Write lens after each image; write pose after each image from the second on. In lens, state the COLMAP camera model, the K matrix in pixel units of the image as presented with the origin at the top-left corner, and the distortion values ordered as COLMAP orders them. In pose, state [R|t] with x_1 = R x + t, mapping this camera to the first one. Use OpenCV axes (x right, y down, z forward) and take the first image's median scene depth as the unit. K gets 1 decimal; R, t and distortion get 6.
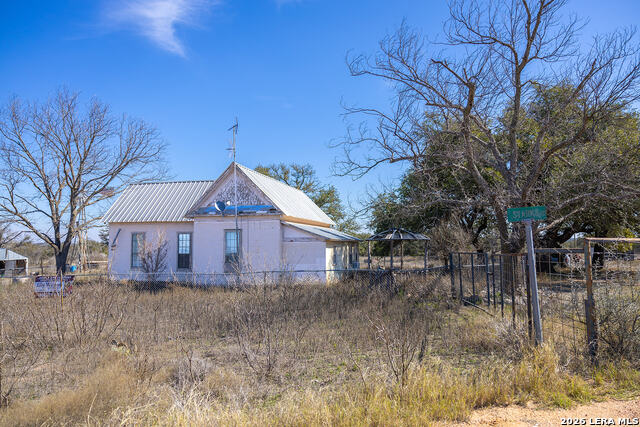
lens RADIAL K [[431.3, 0, 316.9], [0, 431.3, 213.9], [0, 0, 1]] dist [-0.002710, 0.011362]
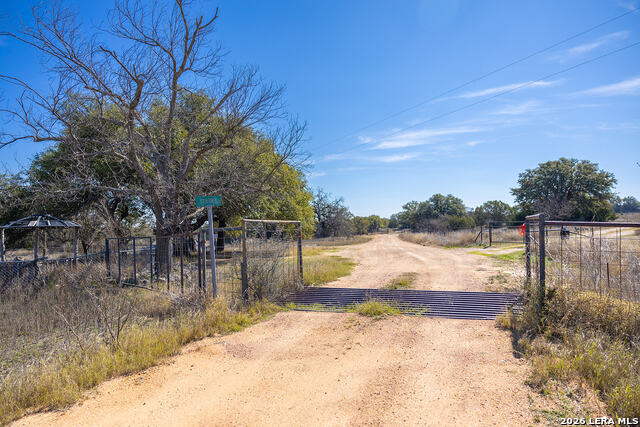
lens RADIAL K [[431.3, 0, 320.6], [0, 431.3, 213.7], [0, 0, 1]] dist [-0.002710, 0.011362]
pose [[0.680765, 0.013281, 0.732381, -0.103287], [-0.028964, 0.999542, 0.008798, 0.008142], [-0.731929, -0.027202, 0.680838, -0.065147]]
